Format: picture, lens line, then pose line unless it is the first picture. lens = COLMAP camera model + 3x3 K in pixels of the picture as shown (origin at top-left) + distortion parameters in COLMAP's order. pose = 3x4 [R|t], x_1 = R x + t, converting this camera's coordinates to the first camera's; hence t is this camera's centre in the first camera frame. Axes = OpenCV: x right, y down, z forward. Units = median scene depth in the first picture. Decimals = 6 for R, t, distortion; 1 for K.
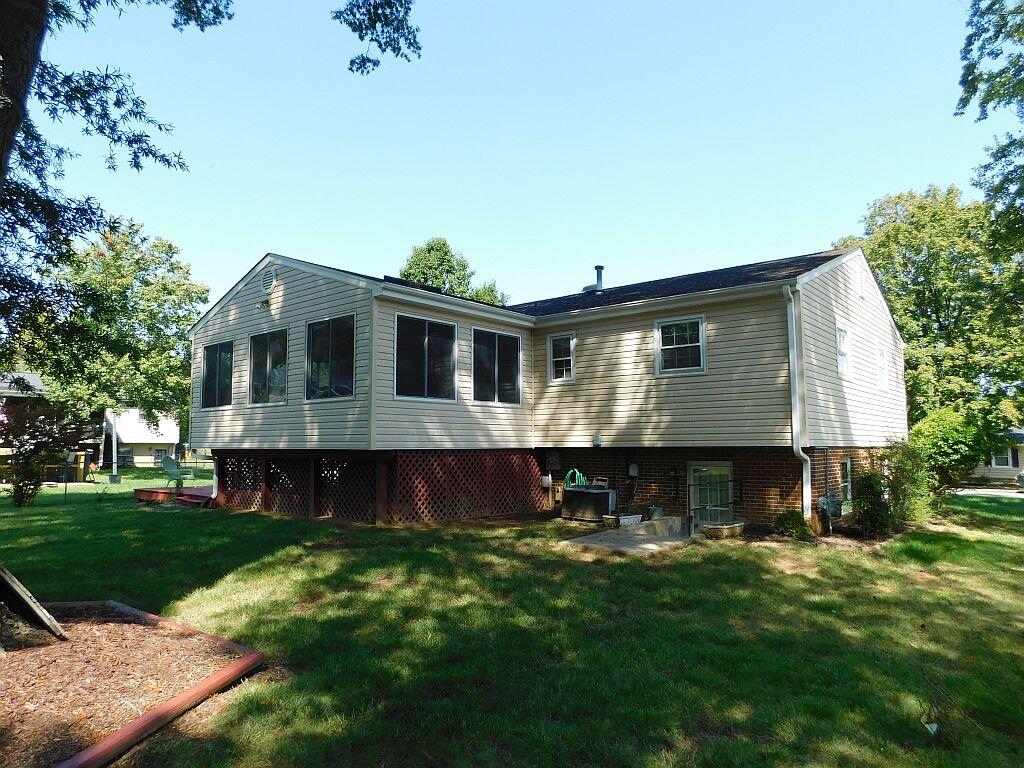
lens RADIAL K [[678.4, 0, 512.0], [0, 678.4, 384.0], [0, 0, 1]] dist [-0.003060, 0.002264]
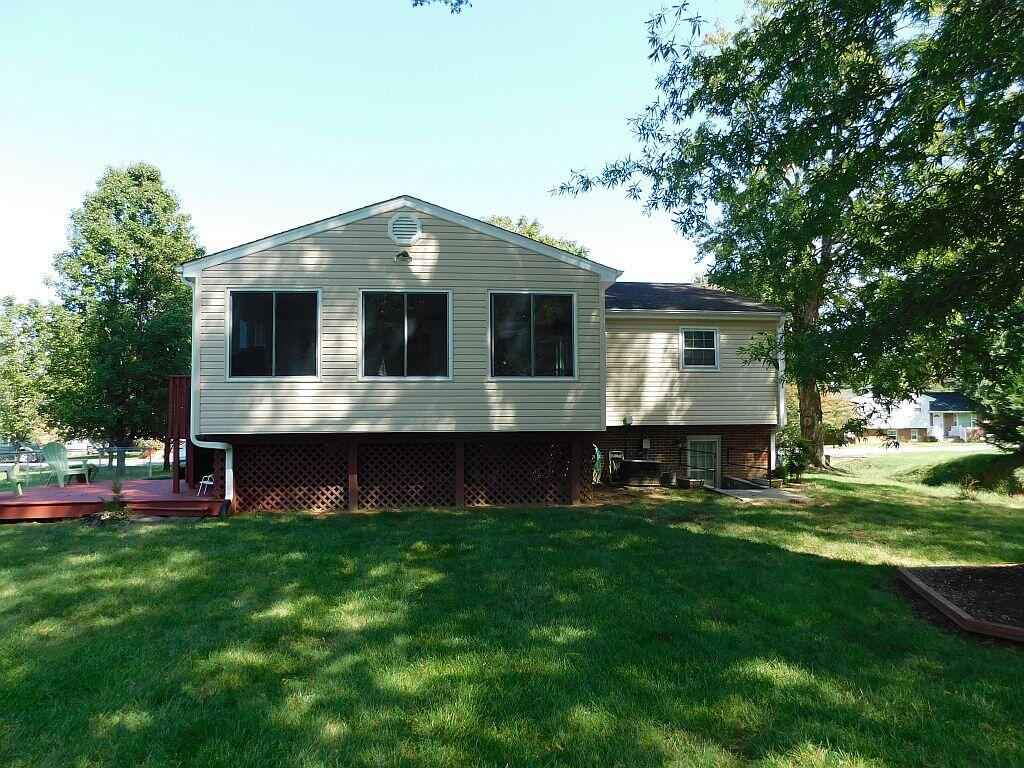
lens RADIAL K [[648.8, 0, 512.0], [0, 648.8, 384.0], [0, 0, 1]] dist [-0.002928, -0.000252]
pose [[0.697899, 0.034773, 0.715352, -0.864160], [-0.061519, 0.998040, 0.011505, 0.019723], [-0.713549, -0.052037, 0.698670, 0.360789]]
